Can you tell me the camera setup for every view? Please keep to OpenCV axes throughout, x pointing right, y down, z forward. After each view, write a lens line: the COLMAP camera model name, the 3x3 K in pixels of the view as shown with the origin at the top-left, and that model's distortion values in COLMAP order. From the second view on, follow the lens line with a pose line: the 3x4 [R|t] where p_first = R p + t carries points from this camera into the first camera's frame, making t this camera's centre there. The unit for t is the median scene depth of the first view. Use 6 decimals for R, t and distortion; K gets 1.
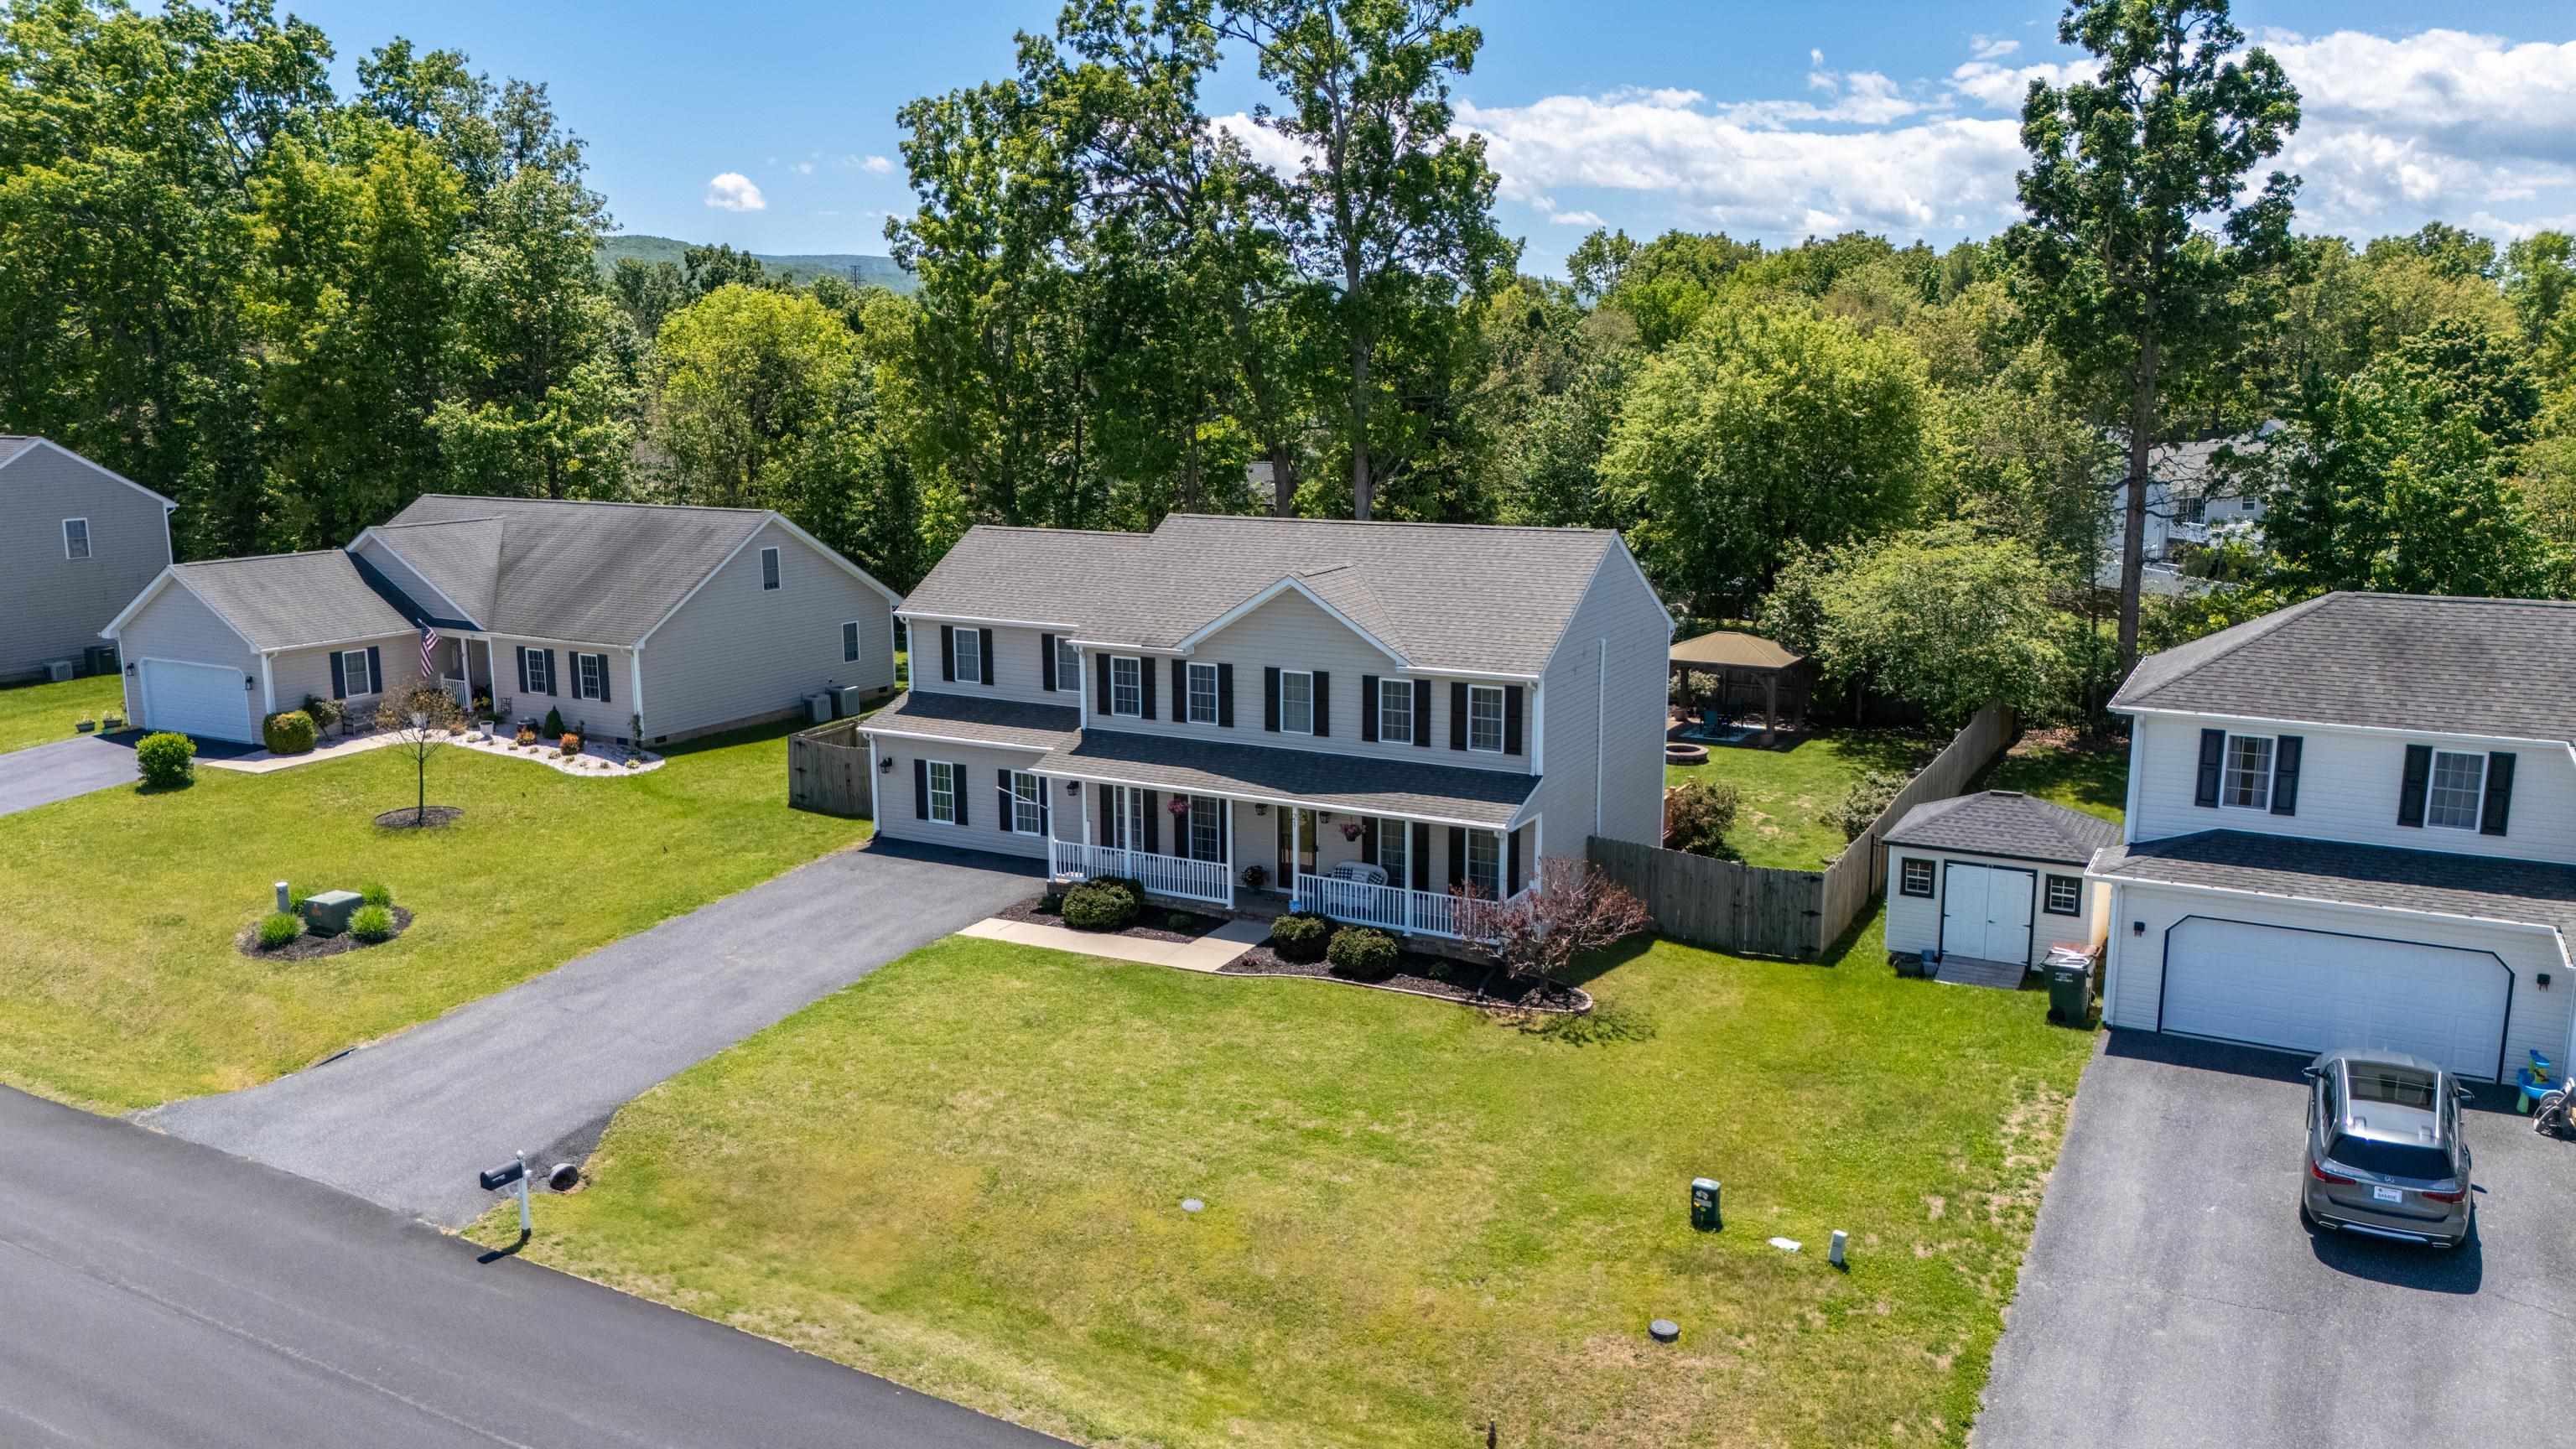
lens RADIAL K [[1894.8, 0, 1288.0], [0, 1894.8, 724.5], [0, 0, 1]] dist [0.084208, -0.085695]
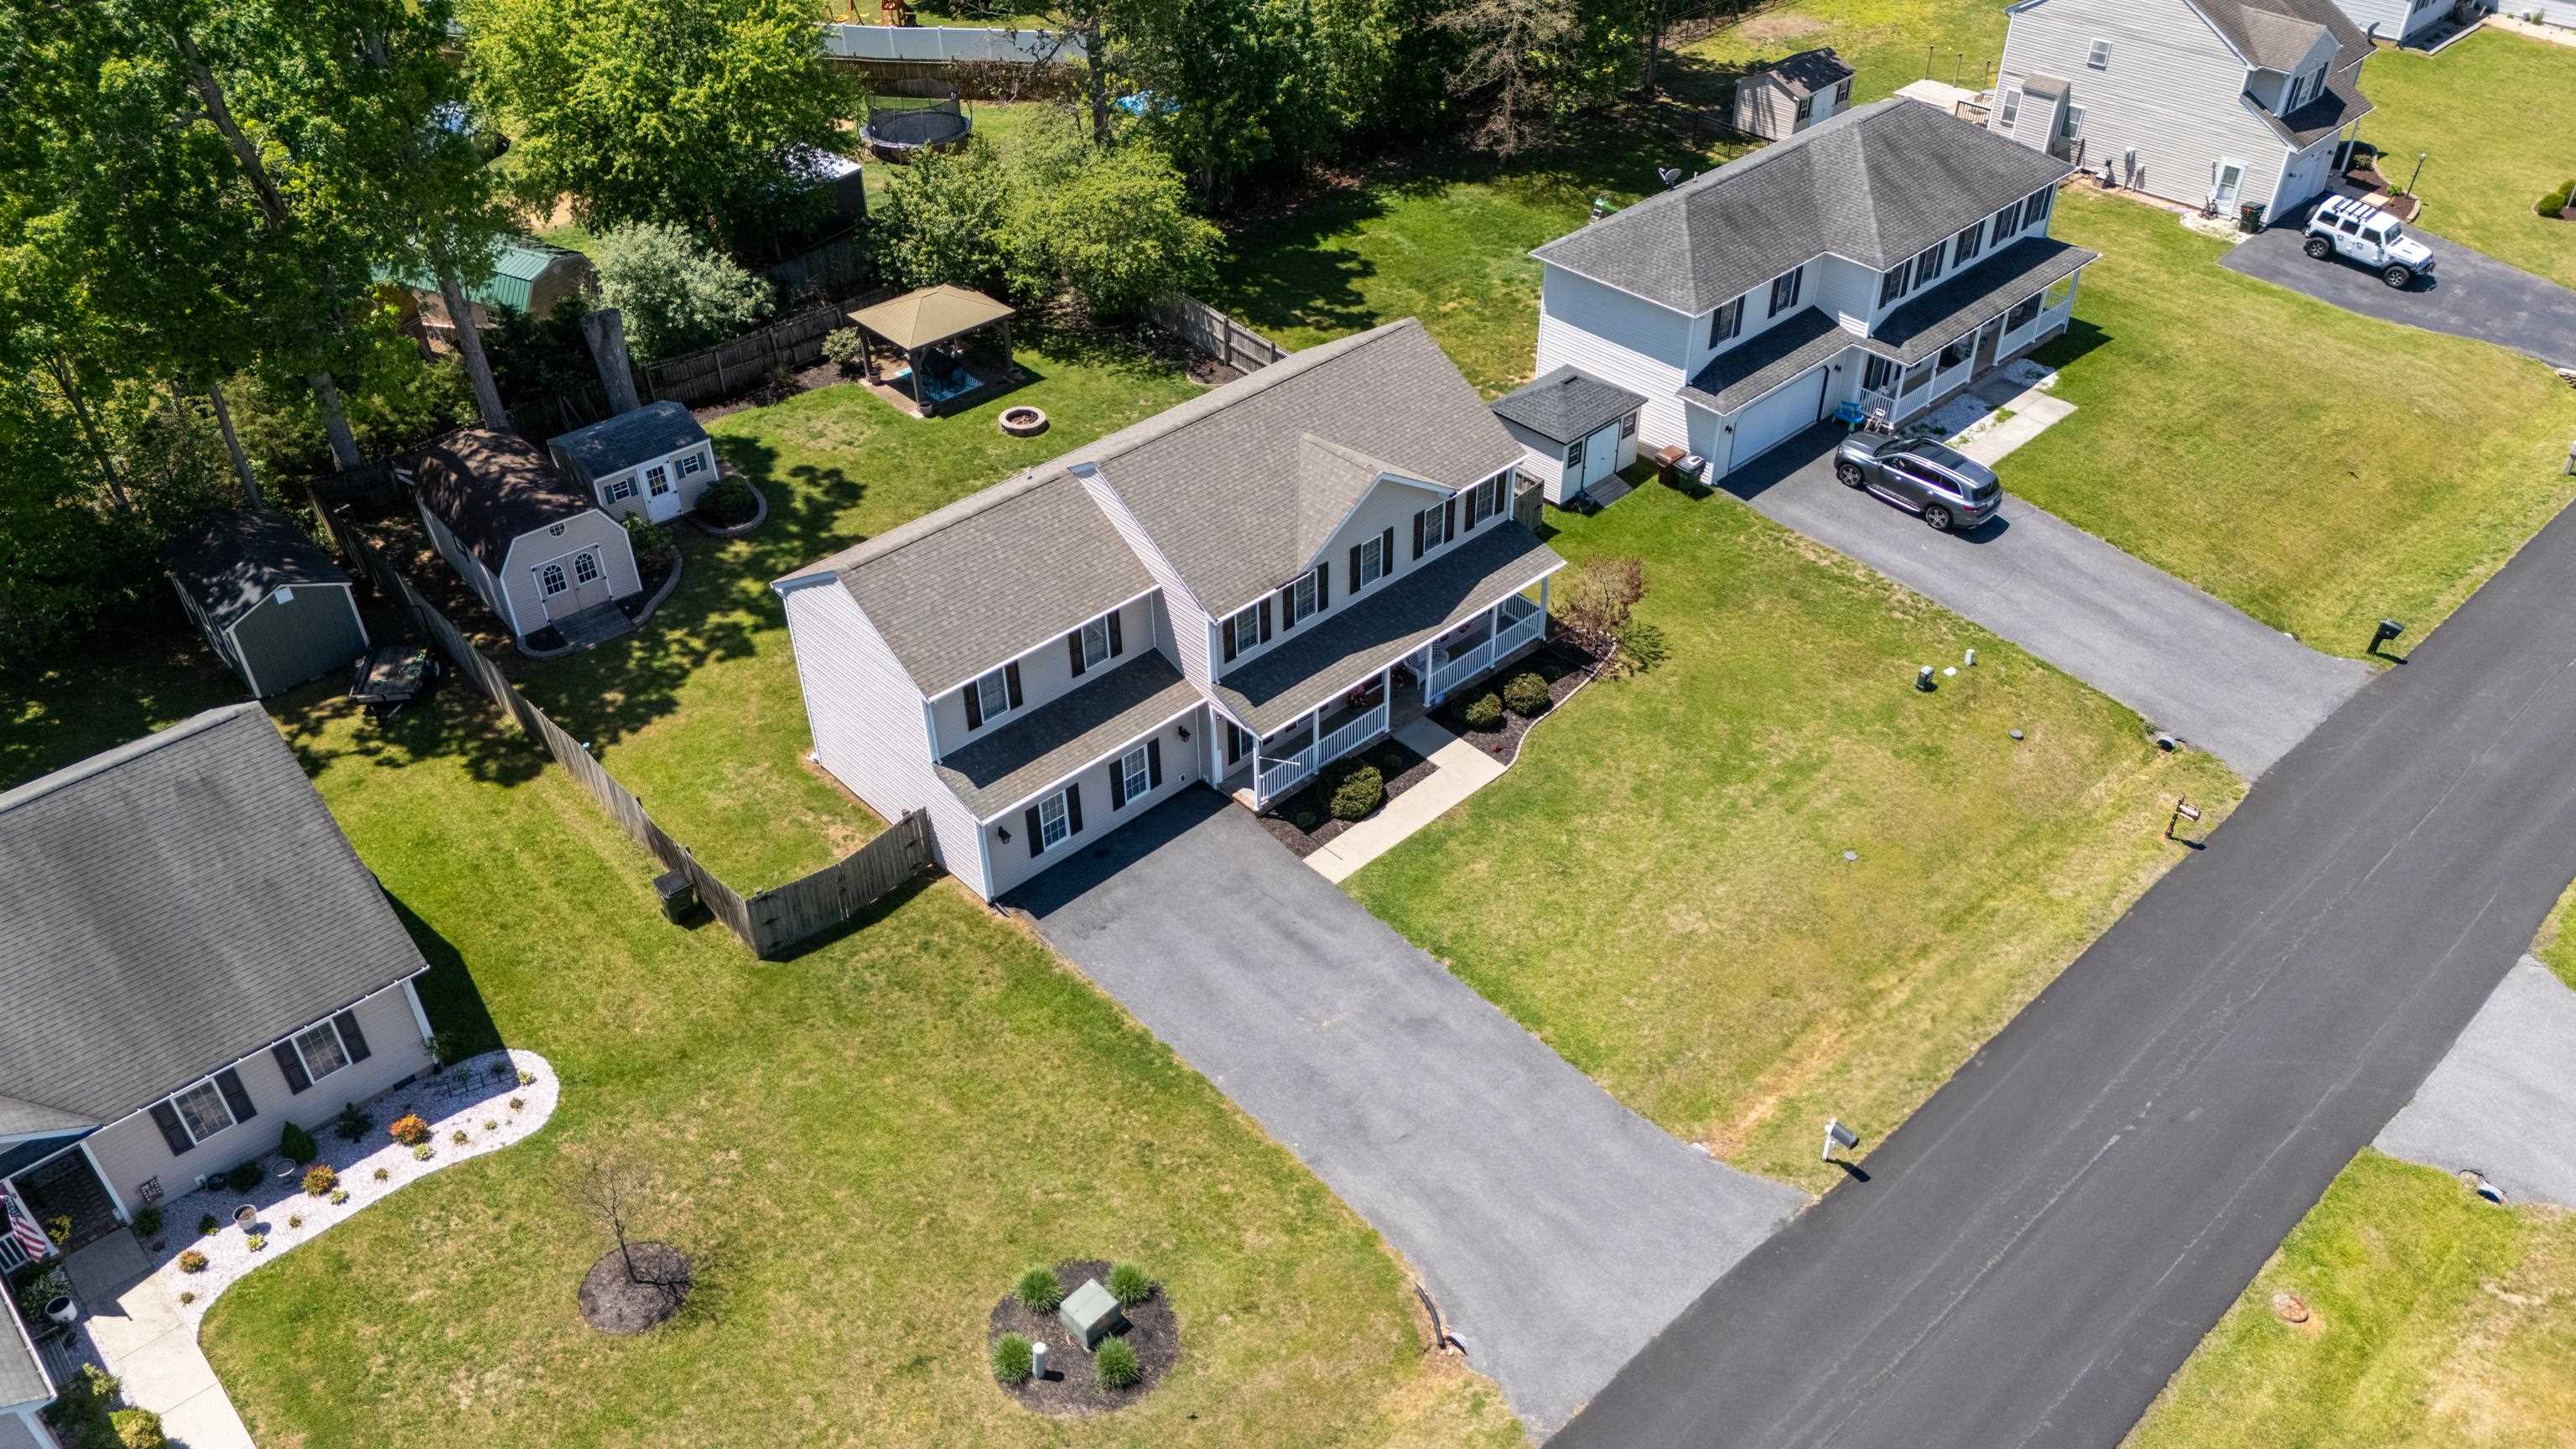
lens RADIAL K [[1894.8, 0, 1288.0], [0, 1894.8, 724.5], [0, 0, 1]] dist [0.084208, -0.085695]
pose [[0.312138, -0.579687, 0.752684, -1.030916], [0.189297, 0.814331, 0.548664, -0.629695], [-0.930987, -0.028779, 0.363917, 0.630124]]
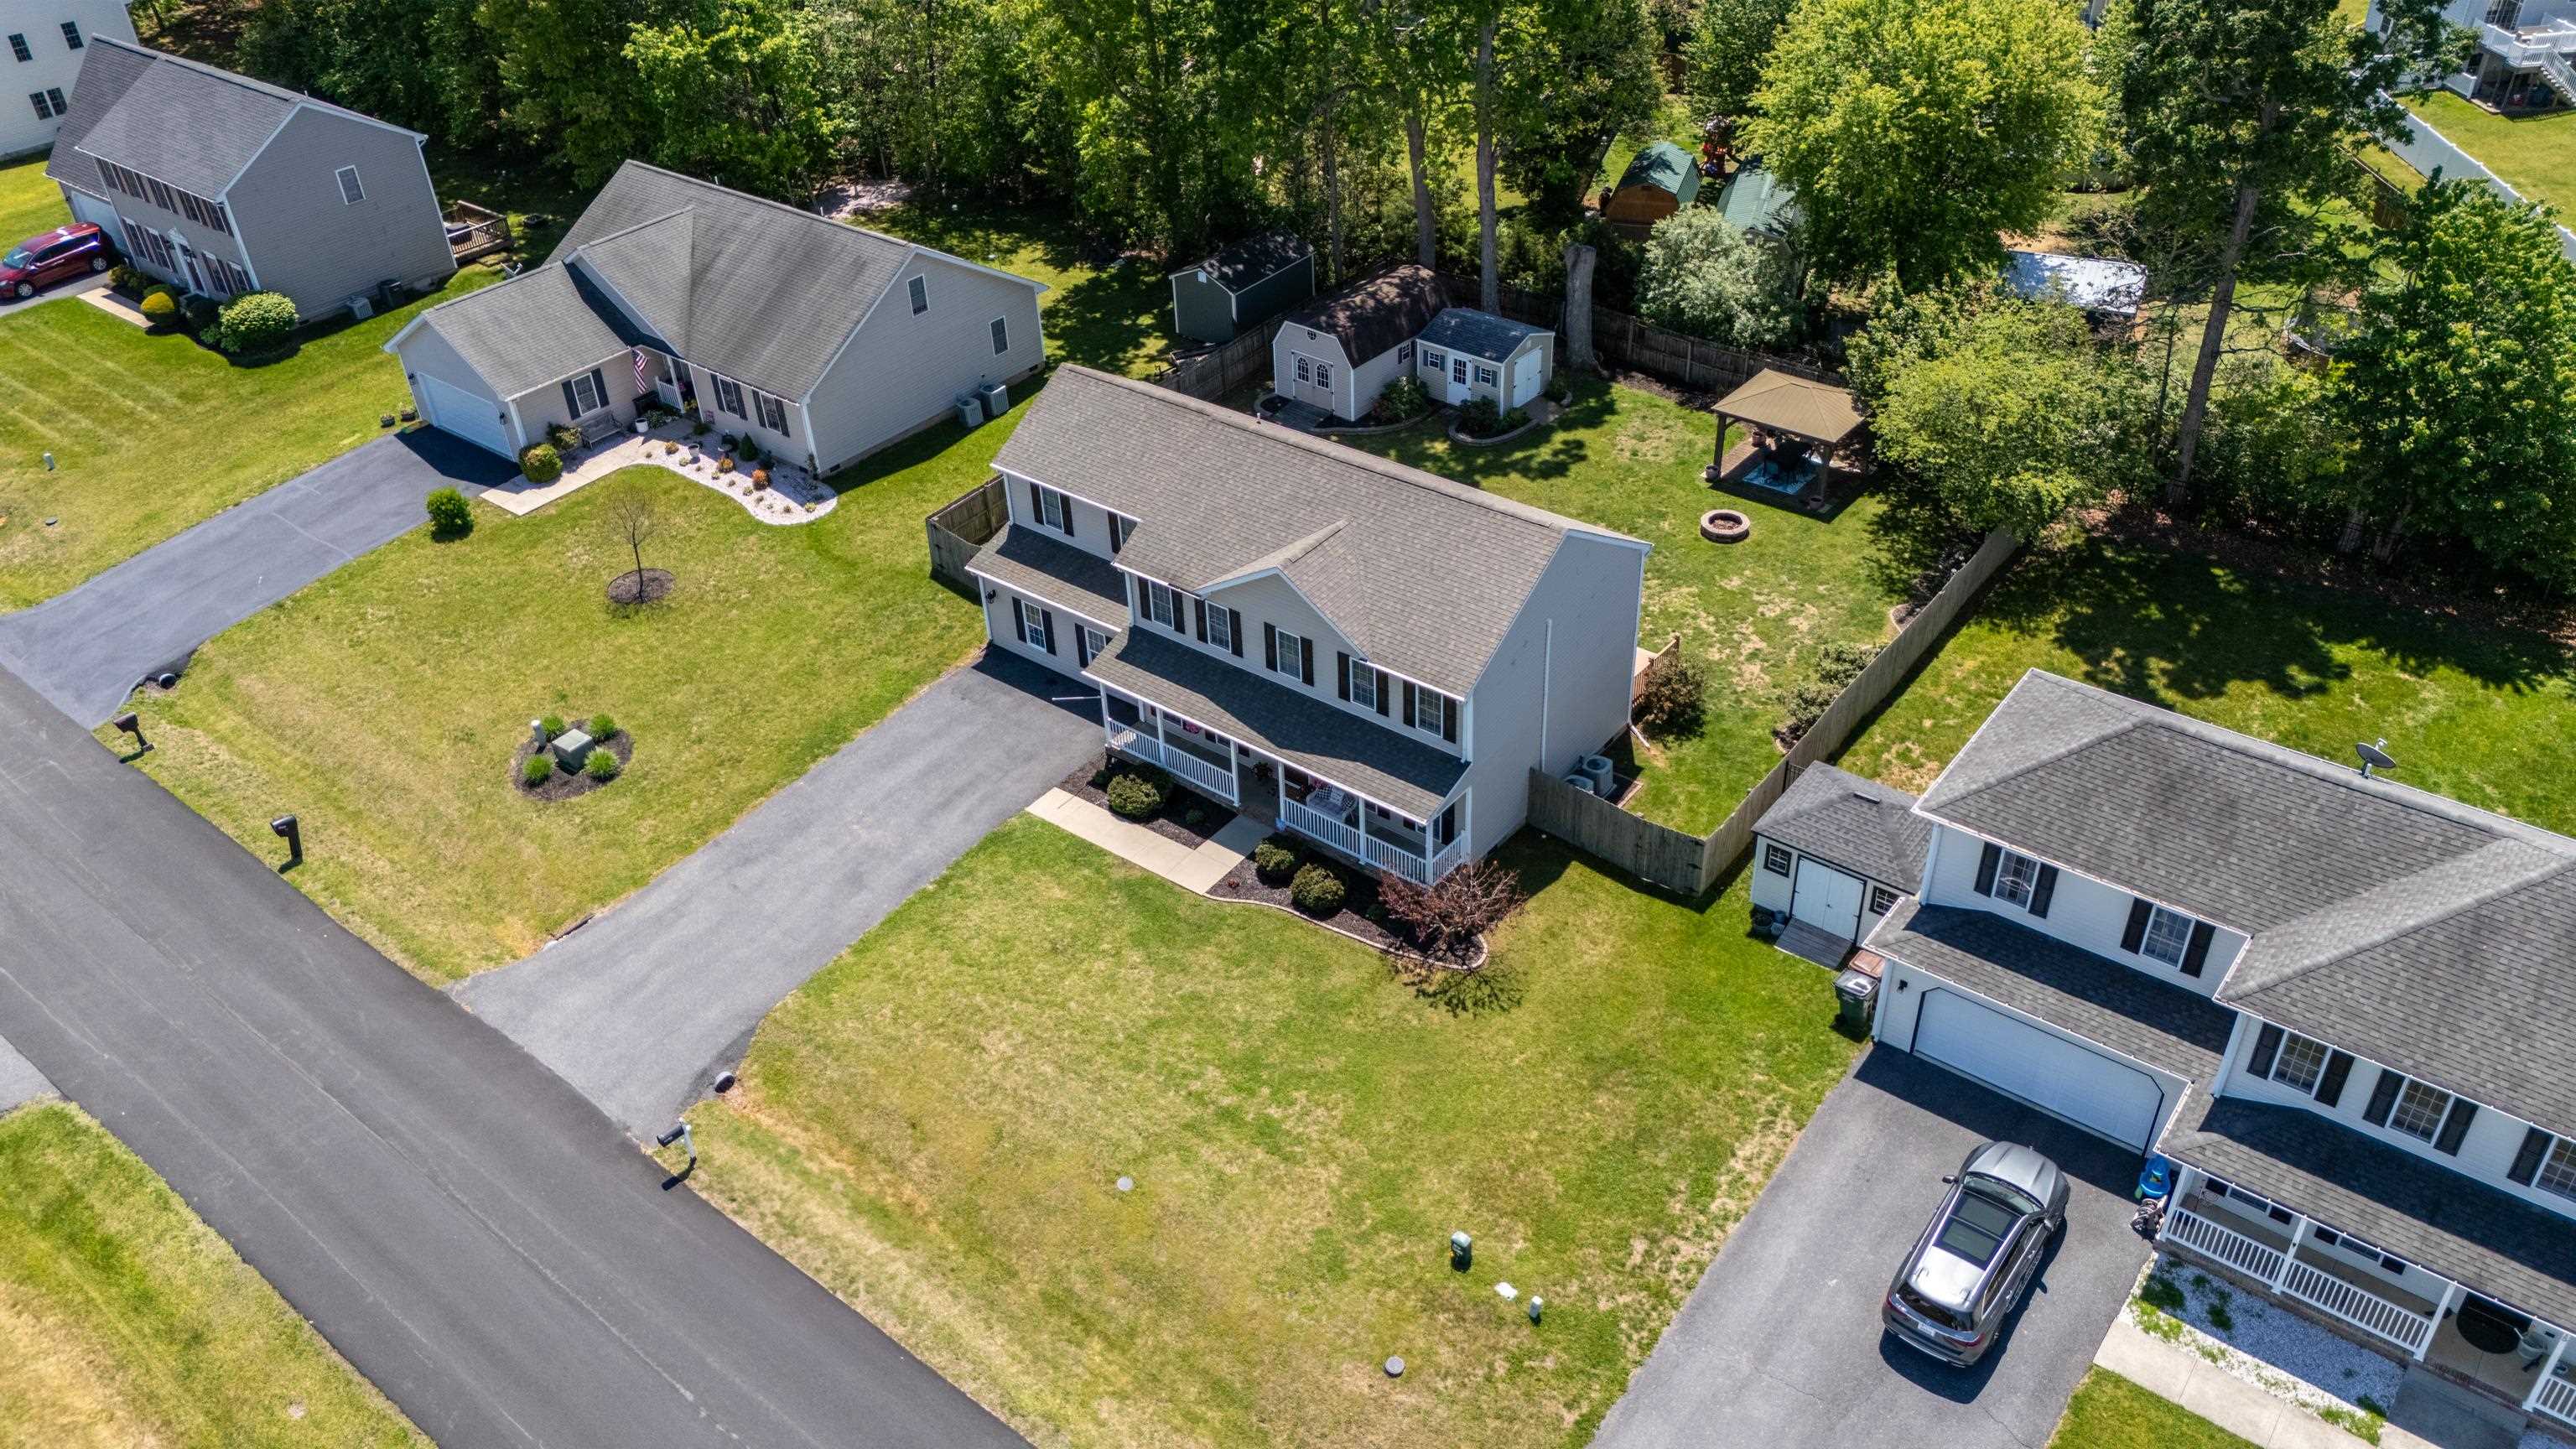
lens RADIAL K [[1894.8, 0, 1288.0], [0, 1894.8, 724.5], [0, 0, 1]] dist [0.084208, -0.085695]
pose [[0.985659, 0.068020, -0.154430, 0.199794], [0.002769, 0.908517, 0.417839, -0.491599], [0.168724, -0.412275, 0.895300, -0.093448]]
